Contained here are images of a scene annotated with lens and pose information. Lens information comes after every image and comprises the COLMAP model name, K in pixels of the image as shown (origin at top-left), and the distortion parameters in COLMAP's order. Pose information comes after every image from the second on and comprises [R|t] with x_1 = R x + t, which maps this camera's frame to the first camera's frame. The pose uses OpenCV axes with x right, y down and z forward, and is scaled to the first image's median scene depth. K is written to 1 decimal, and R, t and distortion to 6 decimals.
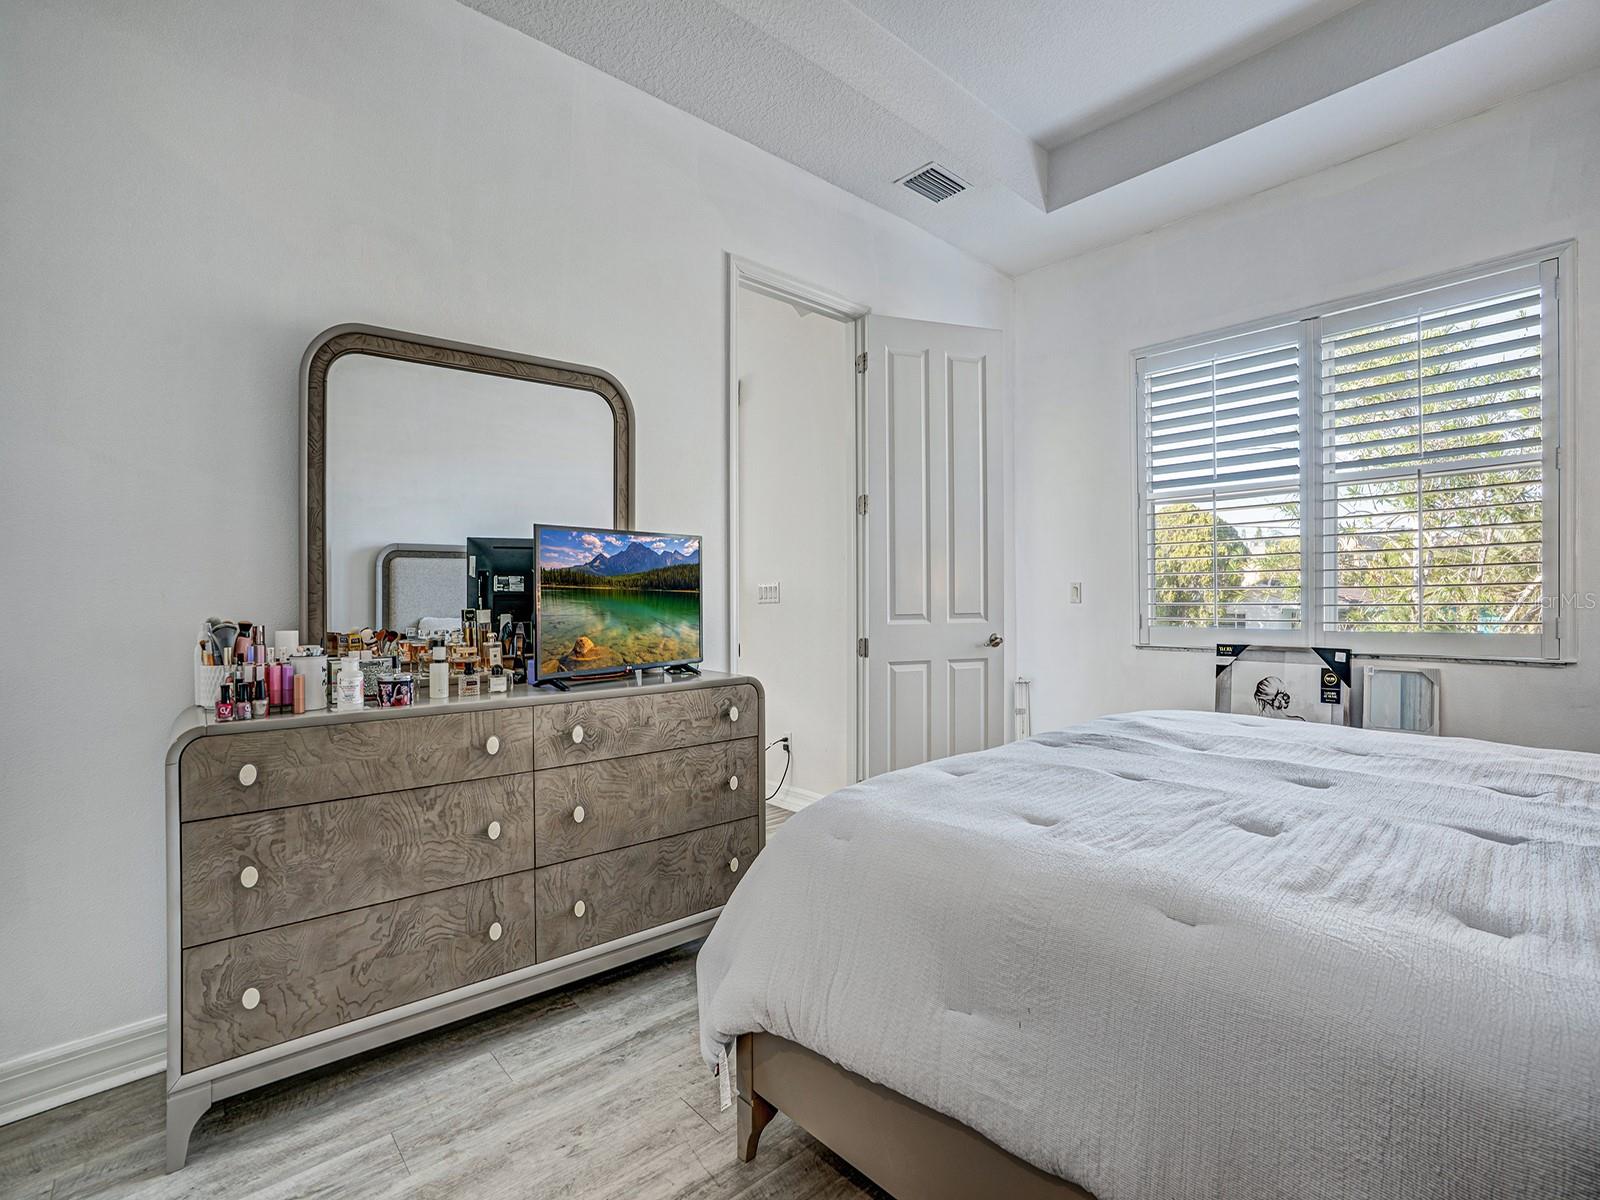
lens RADIAL K [[751.3, 0, 793.9], [0, 751.3, 601.4], [0, 0, 1]] dist [-0.057083, 0.020811]
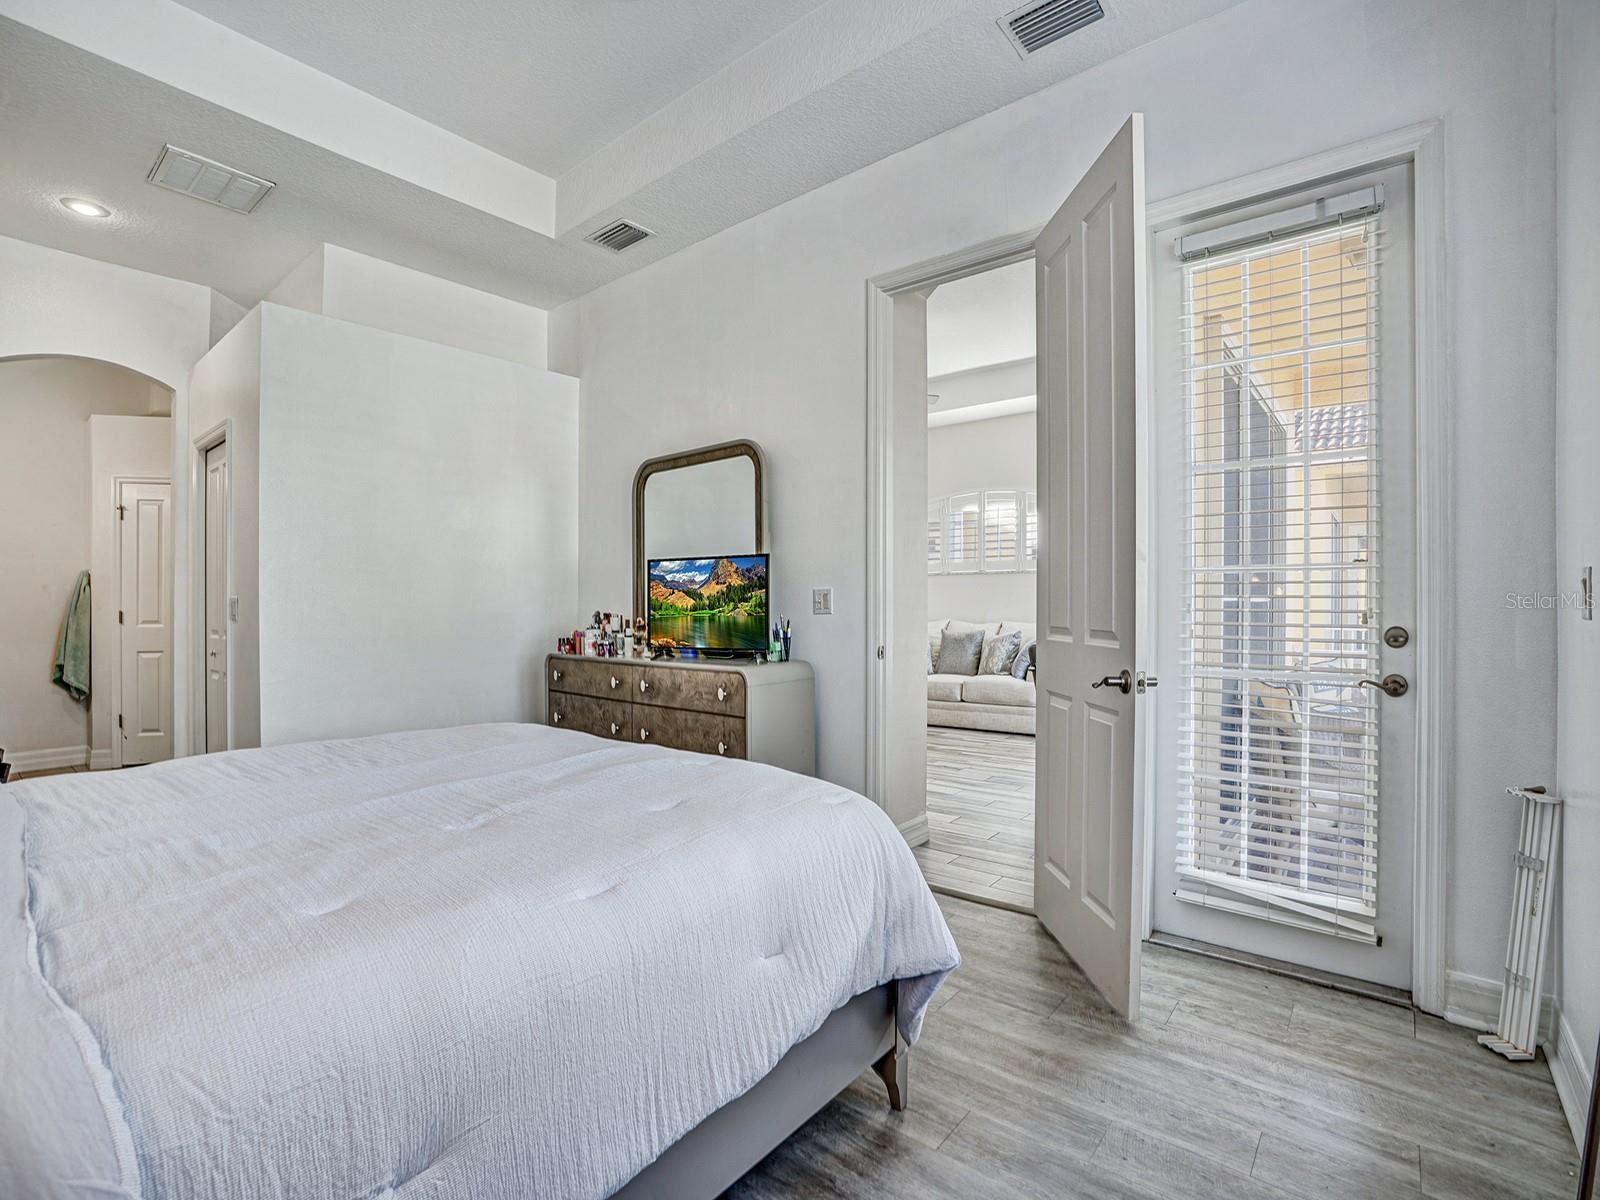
lens RADIAL K [[751.3, 0, 793.9], [0, 751.3, 601.4], [0, 0, 1]] dist [-0.057083, 0.020811]
pose [[0.161169, 0.009812, -0.986878, 0.382635], [-0.005941, 0.999942, 0.008972, -0.006775], [0.986909, 0.004417, 0.161218, 0.290580]]
